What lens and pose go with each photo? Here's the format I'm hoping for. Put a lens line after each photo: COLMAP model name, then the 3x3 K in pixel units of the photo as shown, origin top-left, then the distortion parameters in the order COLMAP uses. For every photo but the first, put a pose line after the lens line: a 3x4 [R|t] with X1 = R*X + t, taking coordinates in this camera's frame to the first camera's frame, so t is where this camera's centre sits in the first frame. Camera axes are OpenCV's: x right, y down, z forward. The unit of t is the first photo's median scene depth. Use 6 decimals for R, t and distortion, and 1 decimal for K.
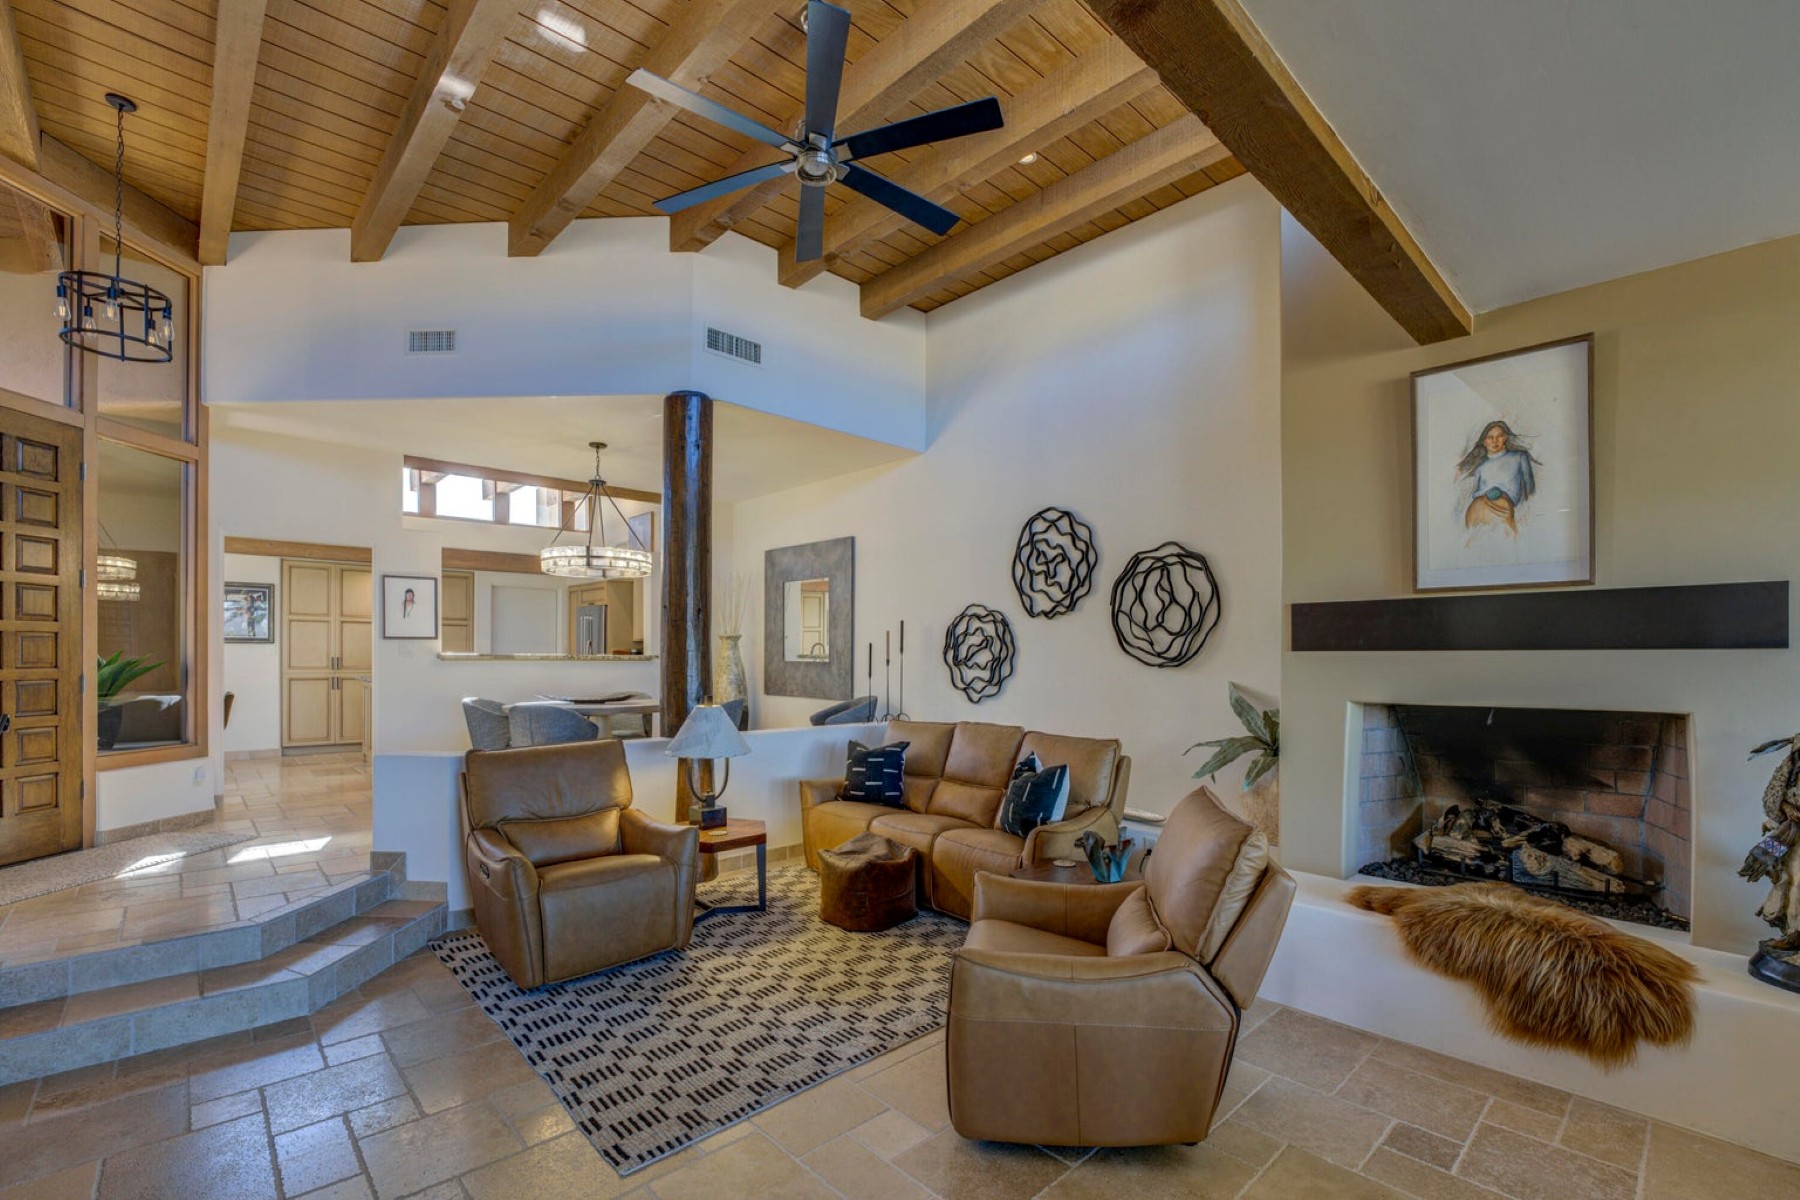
lens RADIAL K [[778.7, 0, 881.9], [0, 778.7, 658.3], [0, 0, 1]] dist [-0.020821, 0.000365]
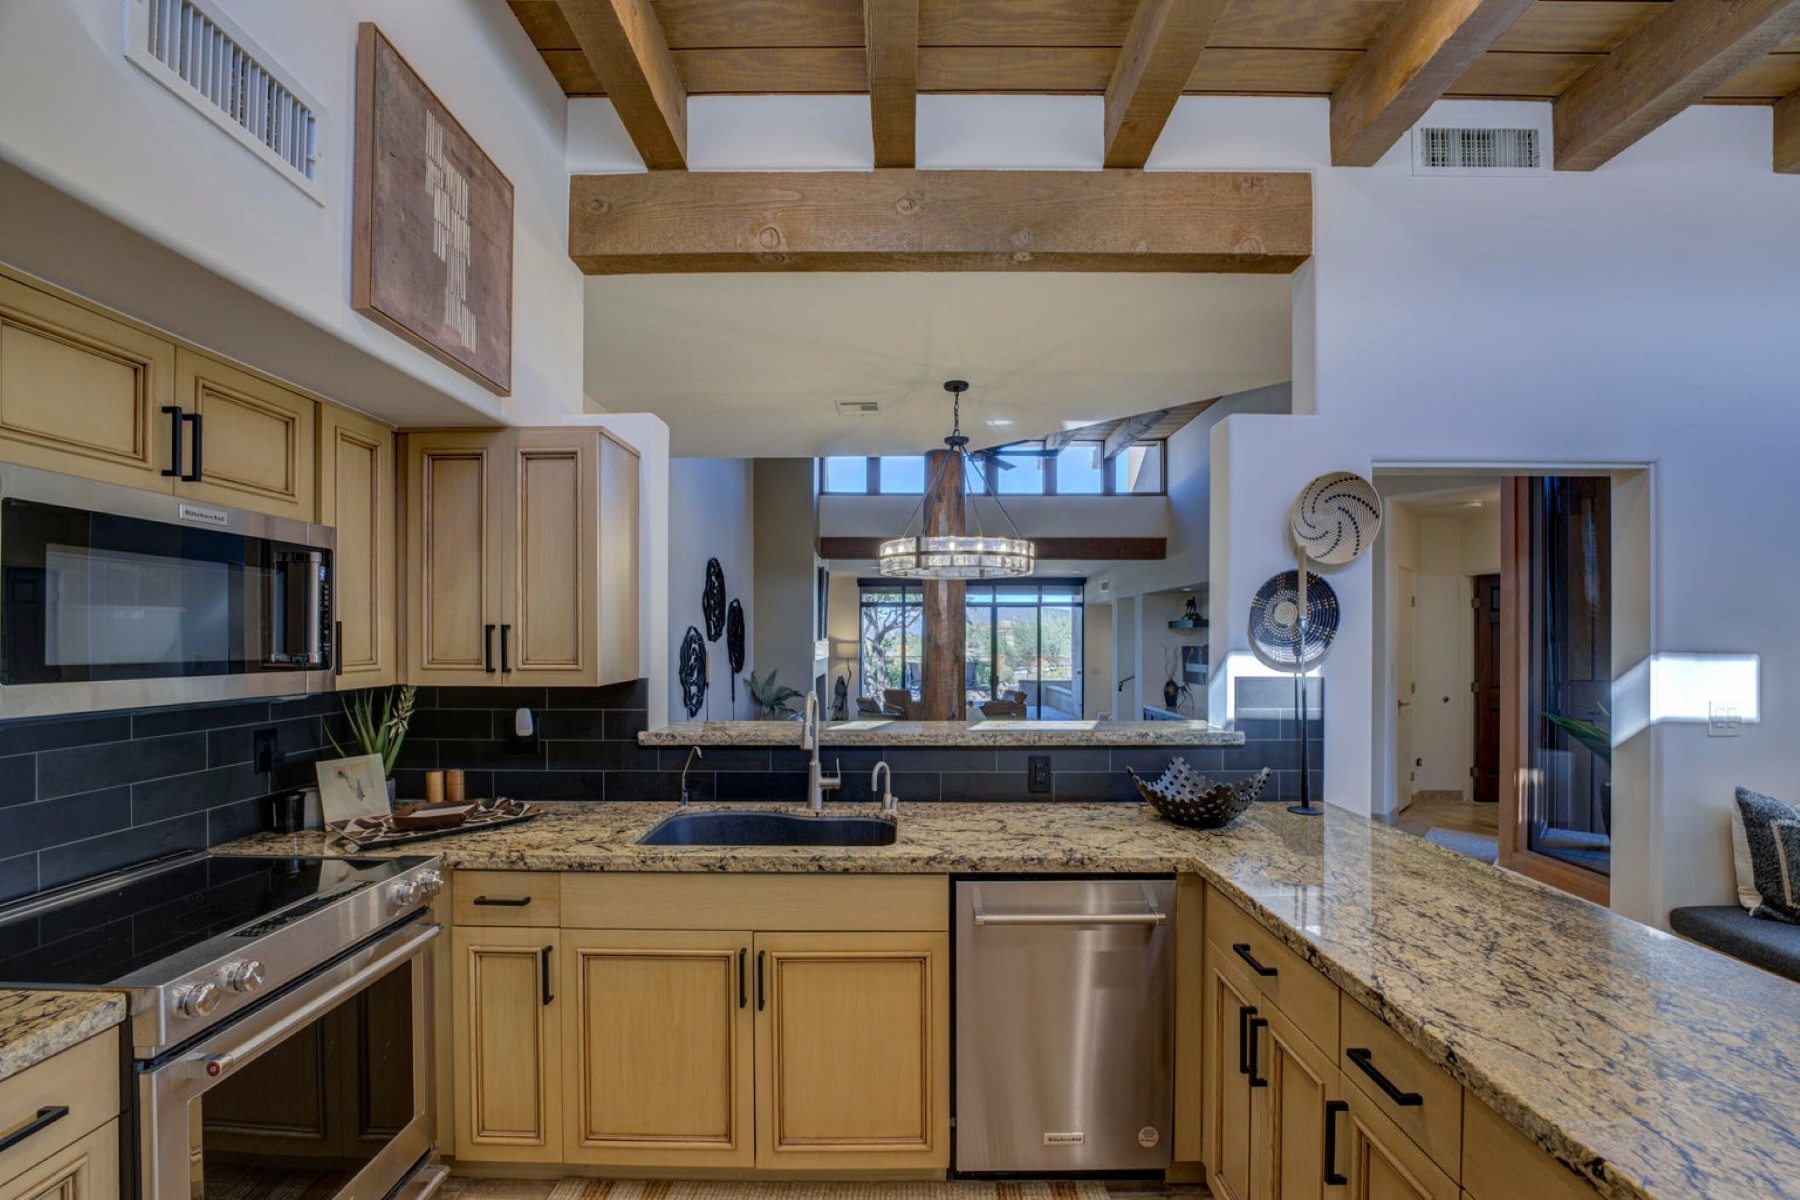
lens RADIAL K [[736.5, 0, 903.4], [0, 736.5, 637.6], [0, 0, 1]] dist [-0.027968, 0.003480]
pose [[-0.733244, -0.006216, 0.679937, -1.105177], [-0.003131, 0.999978, 0.005766, -0.085481], [-0.679959, 0.002099, -0.733248, 2.145870]]
